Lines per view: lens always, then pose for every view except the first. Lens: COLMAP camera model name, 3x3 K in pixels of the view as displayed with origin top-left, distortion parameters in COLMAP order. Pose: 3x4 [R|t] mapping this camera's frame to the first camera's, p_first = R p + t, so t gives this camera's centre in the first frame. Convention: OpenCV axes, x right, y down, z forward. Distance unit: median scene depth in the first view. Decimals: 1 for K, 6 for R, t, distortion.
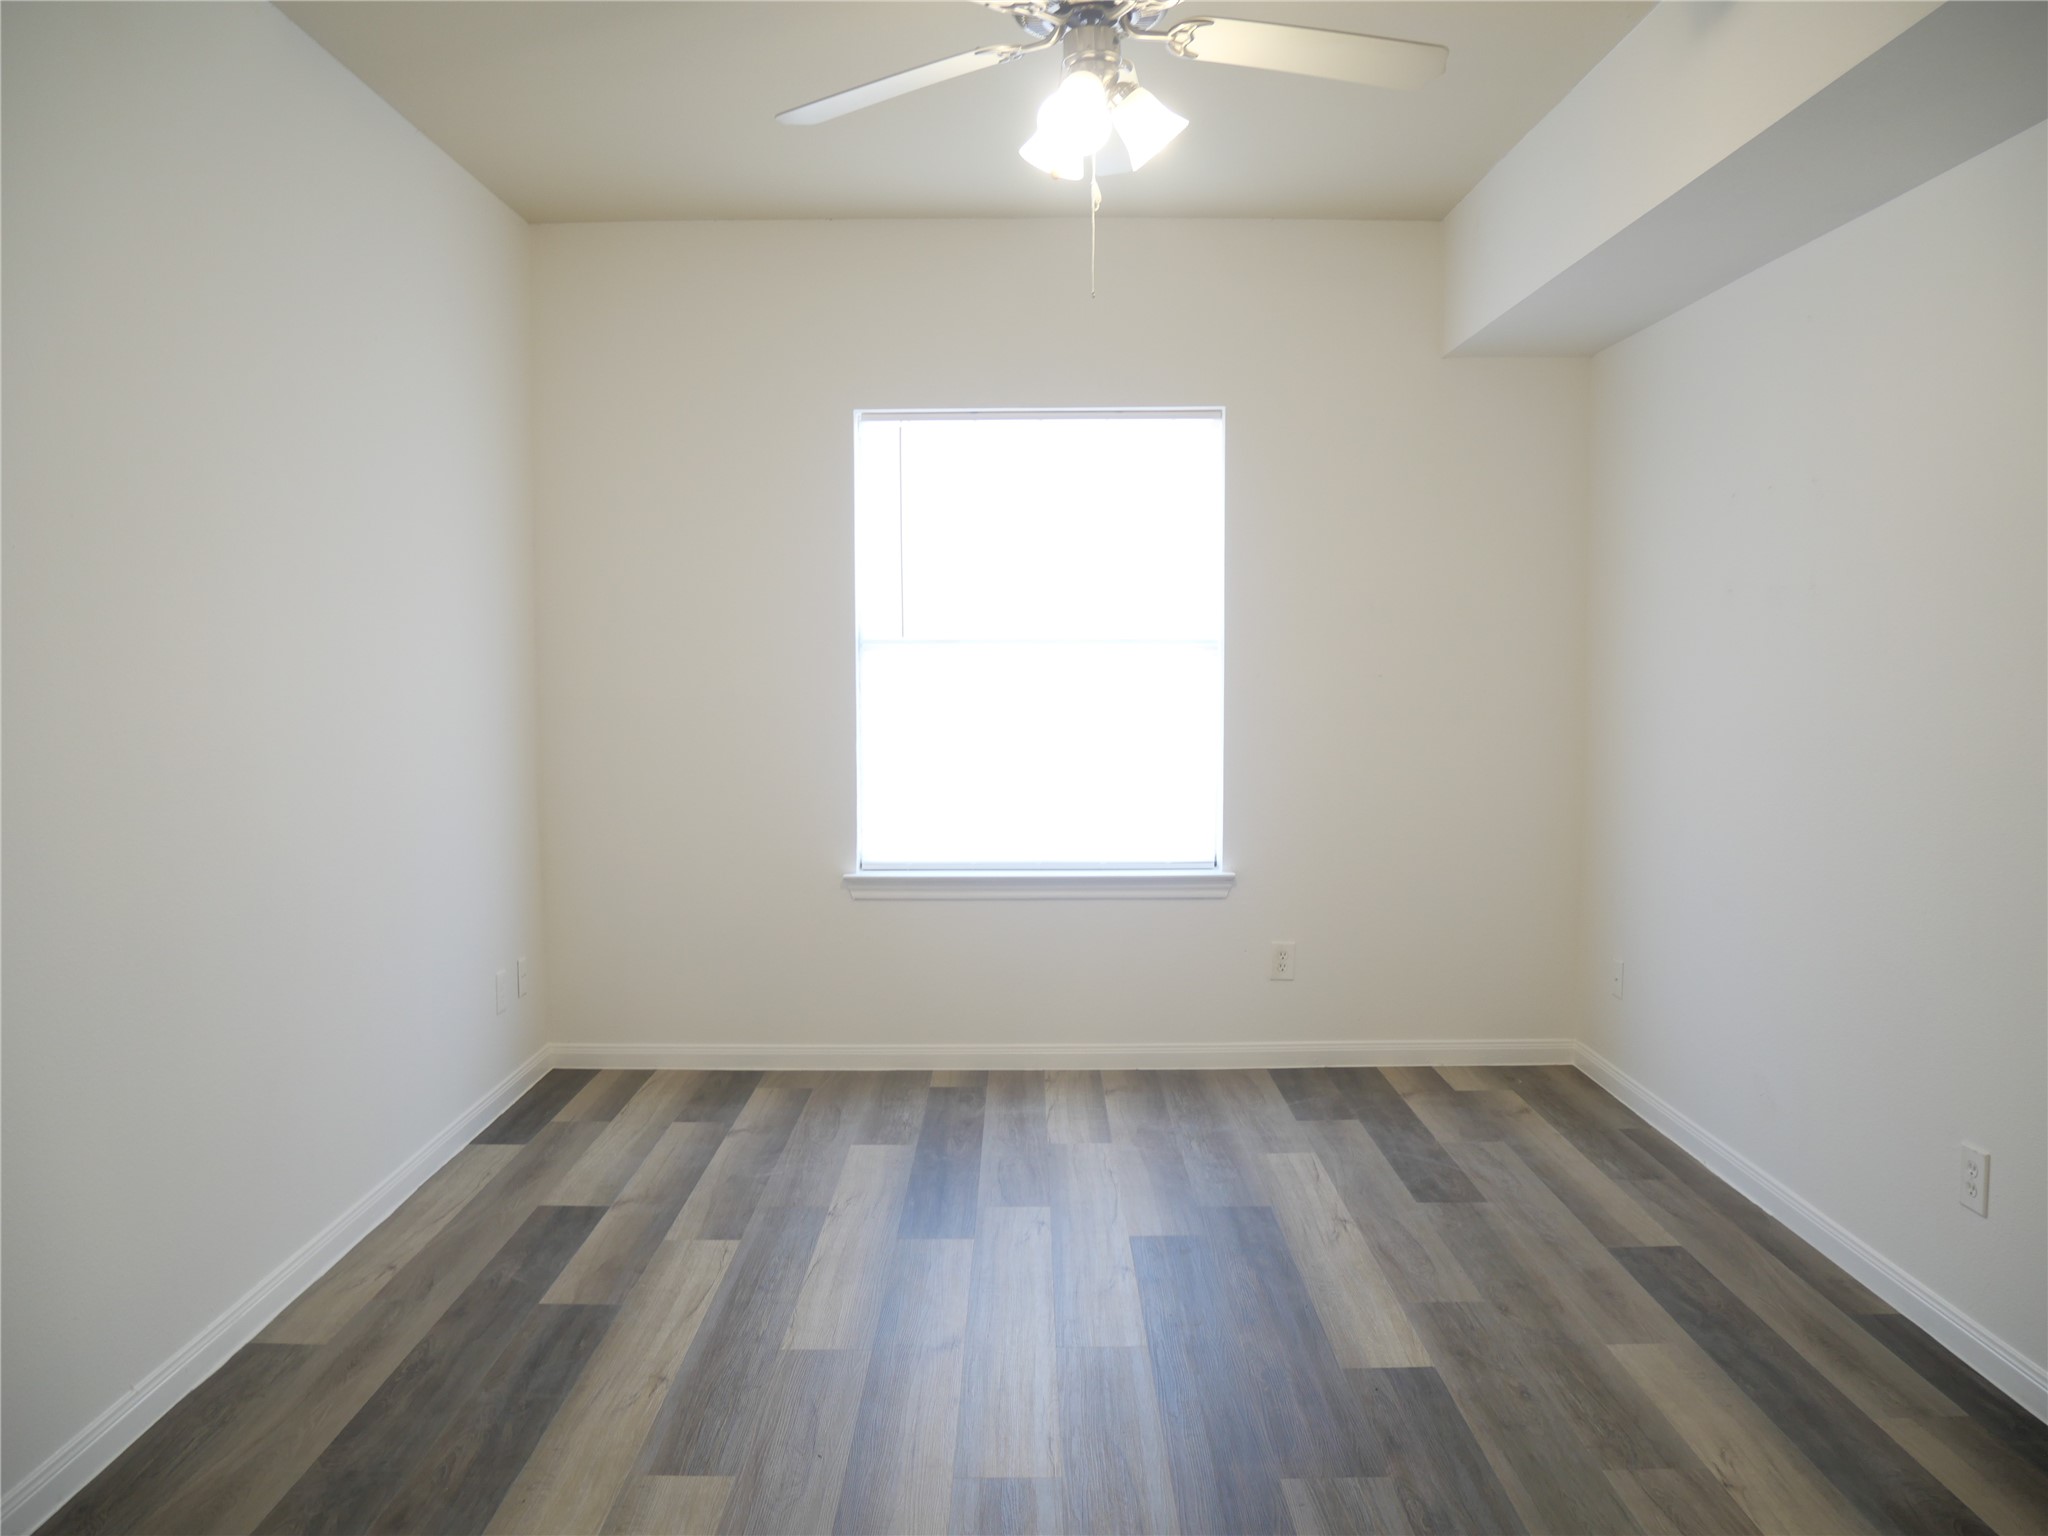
lens RADIAL K [[1497.4, 0, 1029.3], [0, 1497.4, 760.8], [0, 0, 1]] dist [-0.073751, 0.034657]
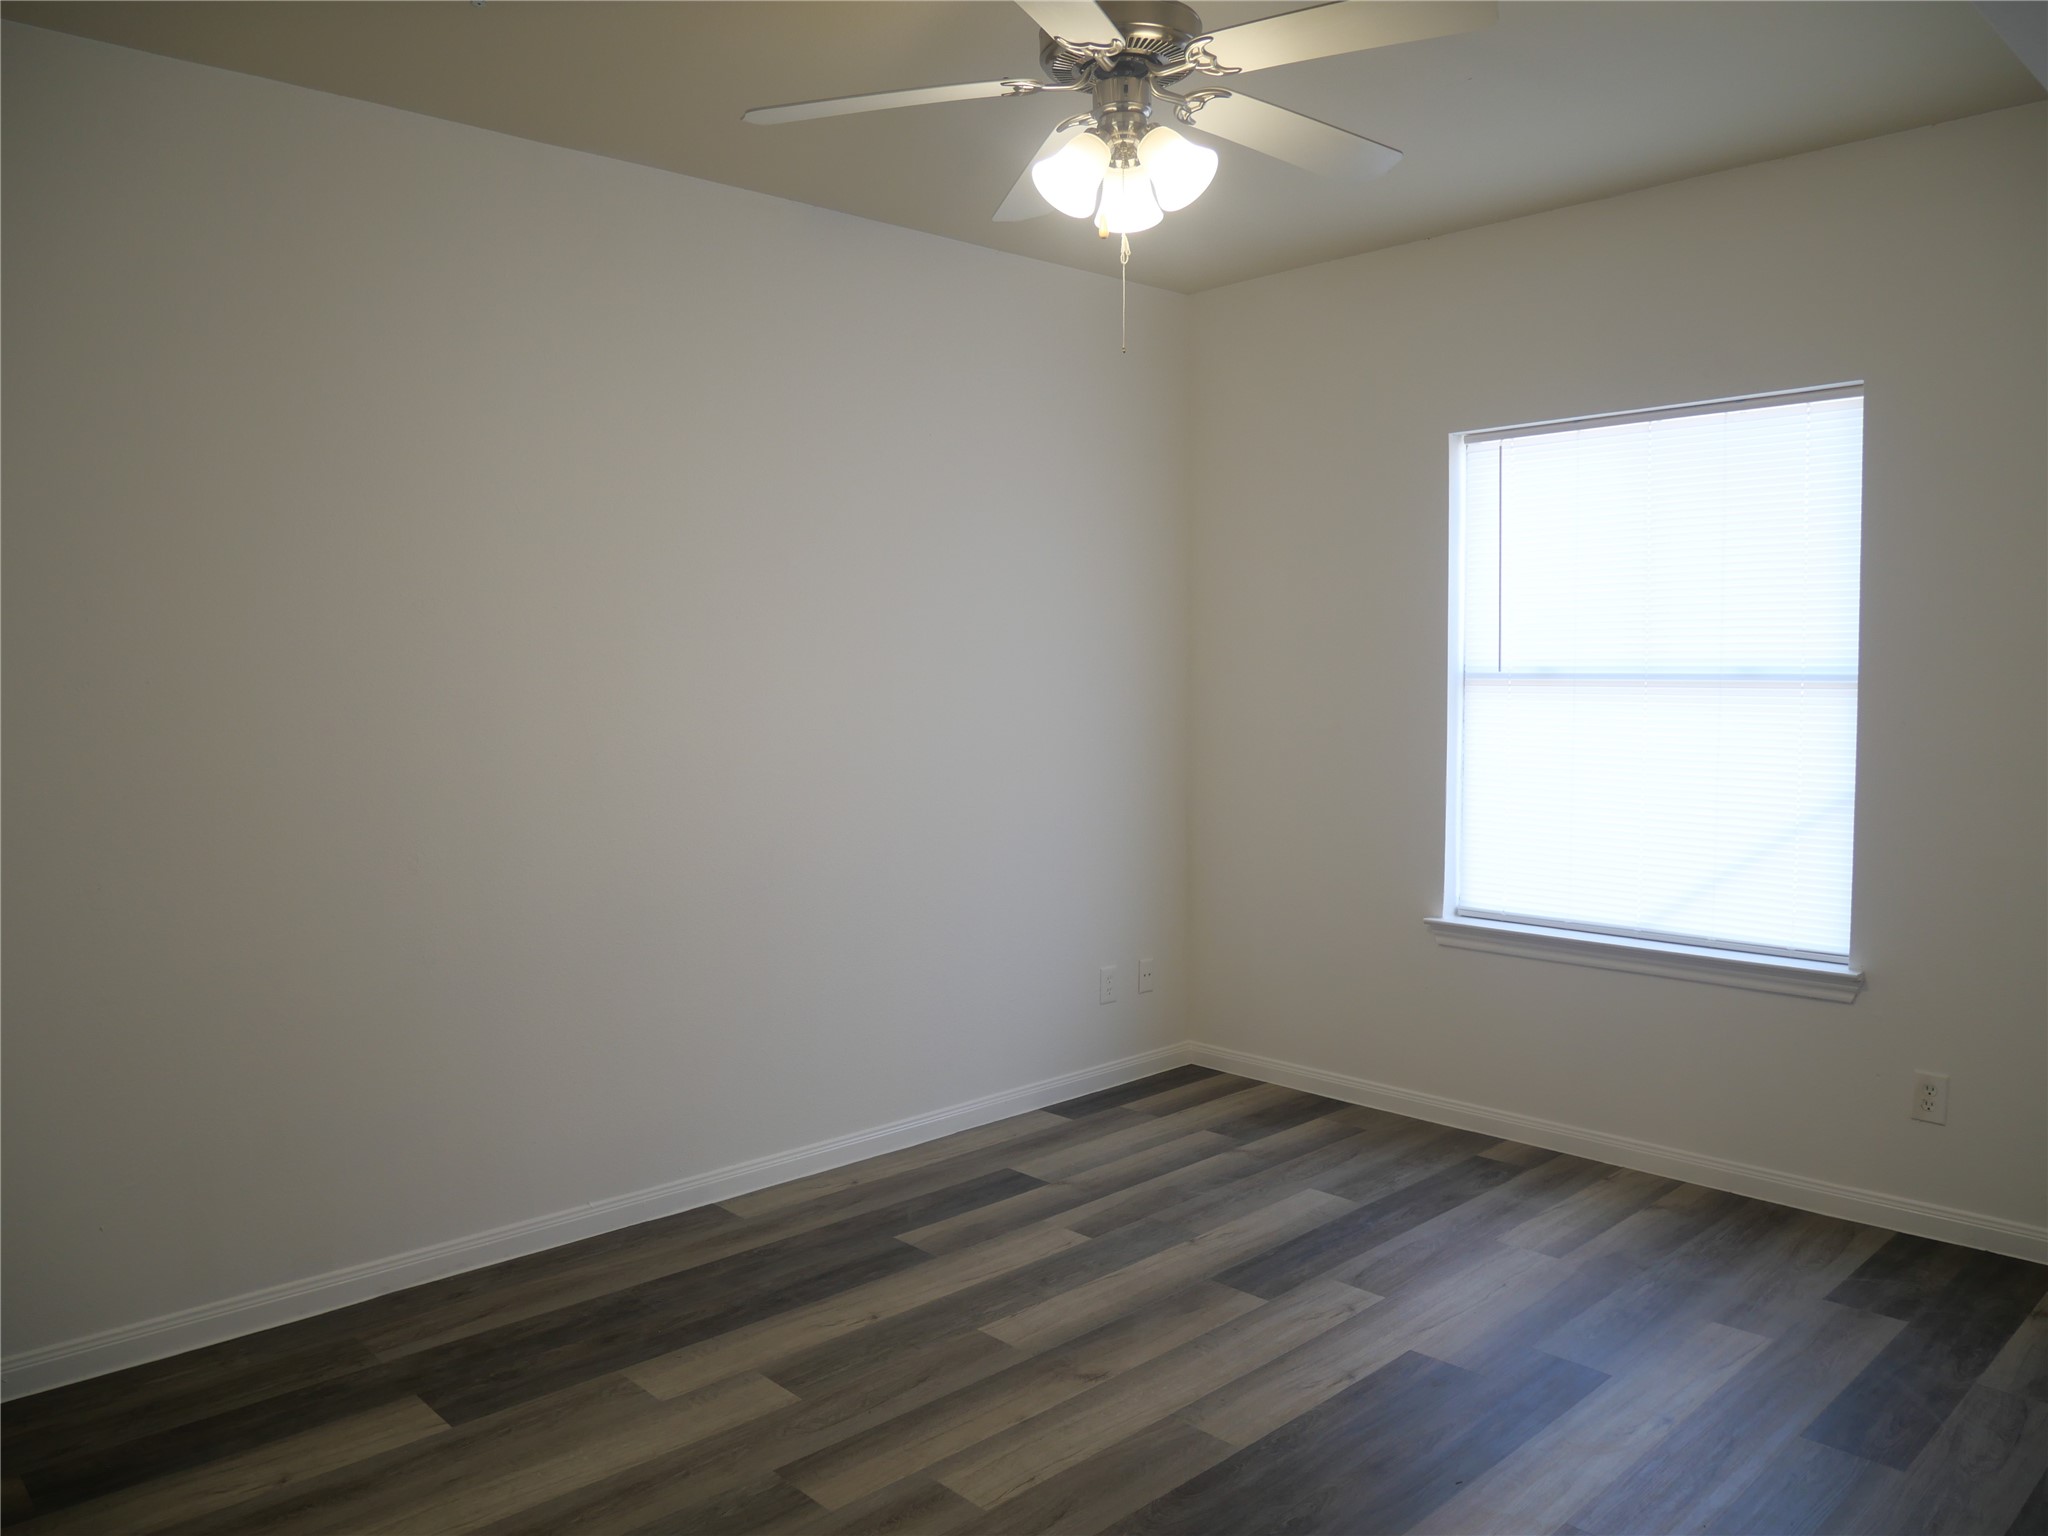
lens RADIAL K [[1497.4, 0, 1029.3], [0, 1497.4, 760.8], [0, 0, 1]] dist [-0.073751, 0.034657]
pose [[0.687370, 0.043597, -0.724998, 0.439239], [-0.044737, 0.998843, 0.017649, -0.034197], [0.724928, 0.020303, 0.688525, 0.170782]]
